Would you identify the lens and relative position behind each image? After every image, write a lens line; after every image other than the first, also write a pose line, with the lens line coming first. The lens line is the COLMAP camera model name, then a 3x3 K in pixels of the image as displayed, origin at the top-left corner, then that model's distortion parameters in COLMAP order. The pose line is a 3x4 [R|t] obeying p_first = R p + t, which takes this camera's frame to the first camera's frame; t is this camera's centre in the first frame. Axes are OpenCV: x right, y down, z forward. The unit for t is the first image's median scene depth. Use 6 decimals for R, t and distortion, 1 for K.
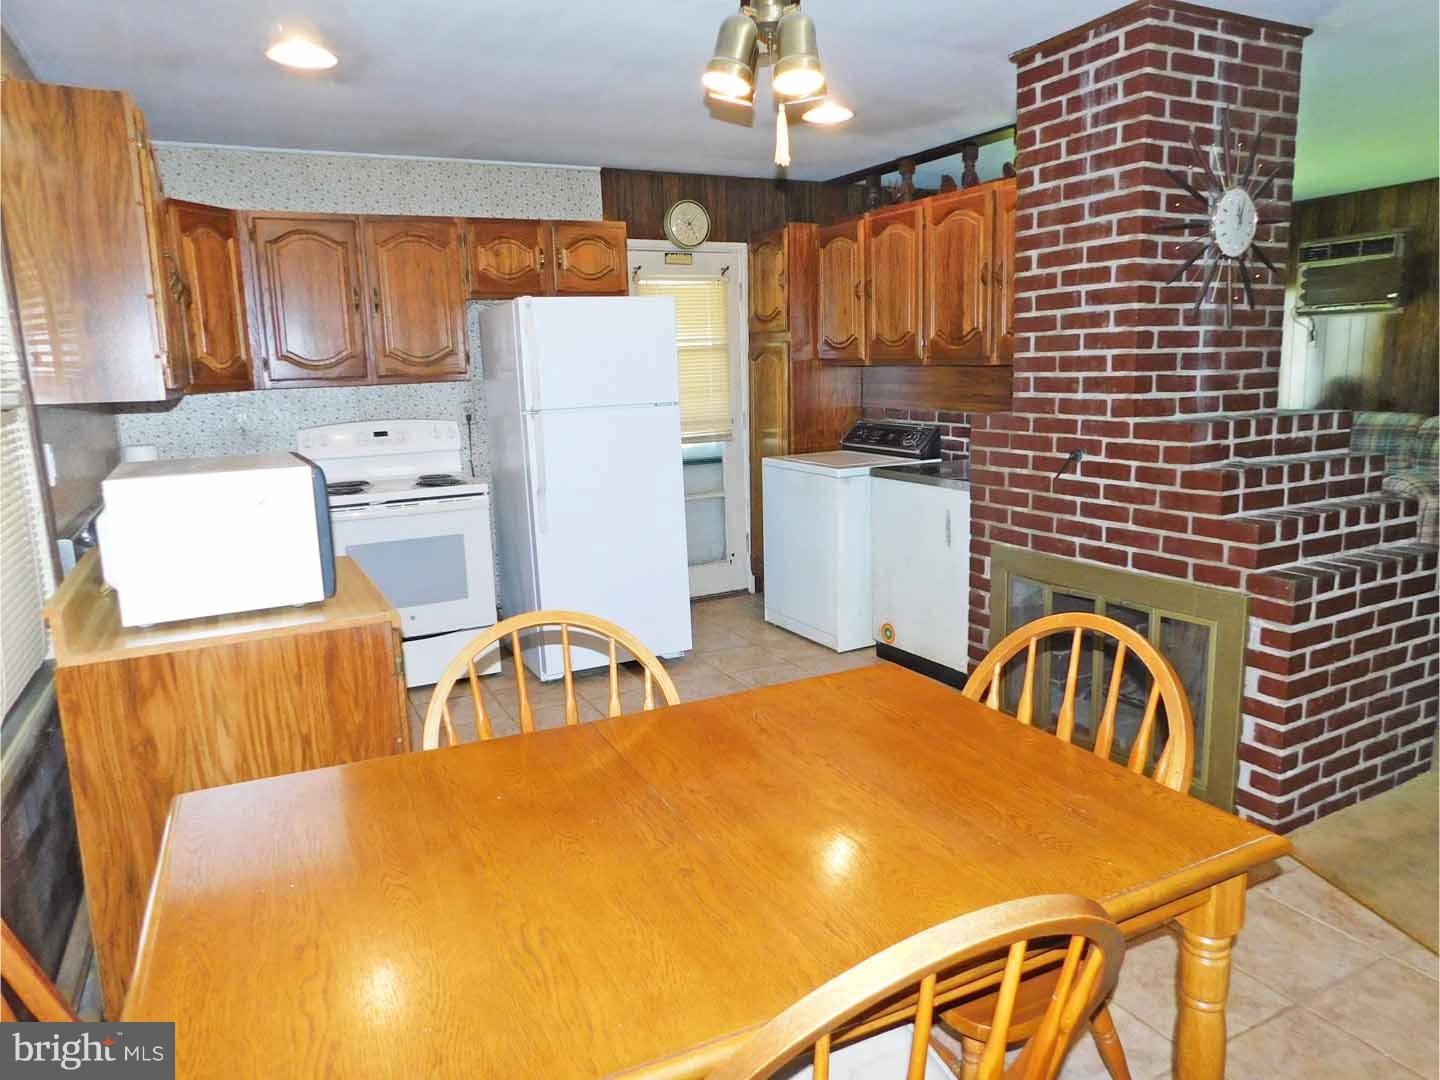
lens RADIAL K [[965.3, 0, 728.6], [0, 965.3, 534.4], [0, 0, 1]] dist [-0.066338, 0.051340]
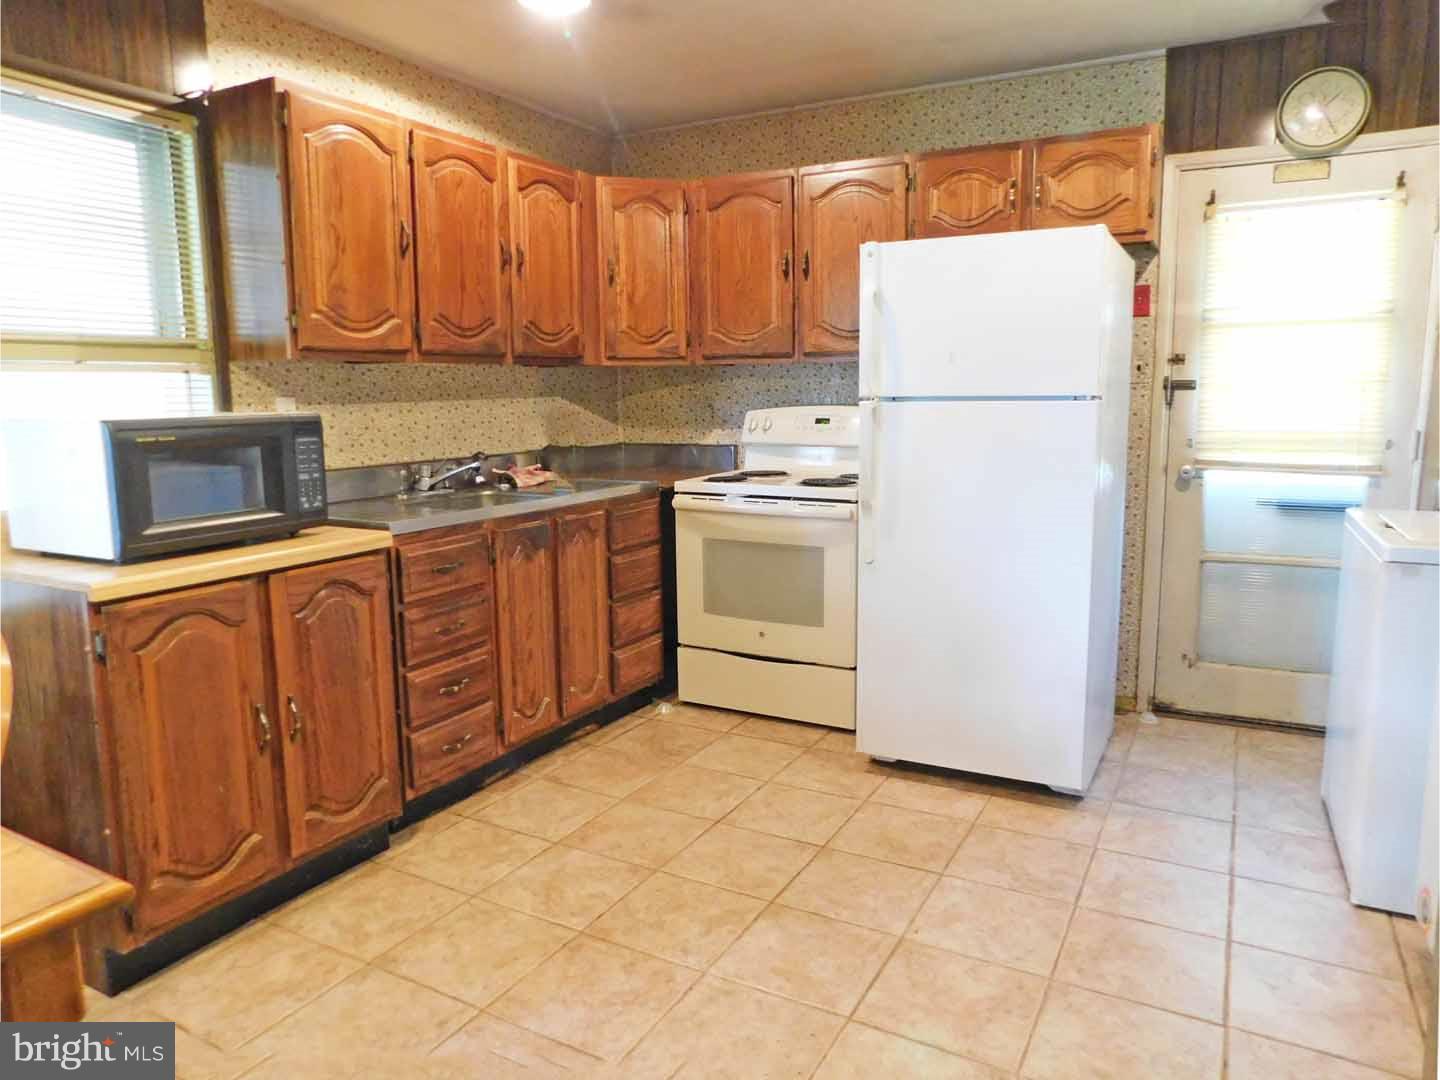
lens RADIAL K [[965.3, 0, 717.5], [0, 965.3, 528.6], [0, 0, 1]] dist [-0.066338, 0.051340]
pose [[0.530676, 0.145121, -0.835059, 0.319108], [-0.160354, 0.984630, 0.069211, -0.052514], [0.832268, 0.097176, 0.545790, 0.439206]]
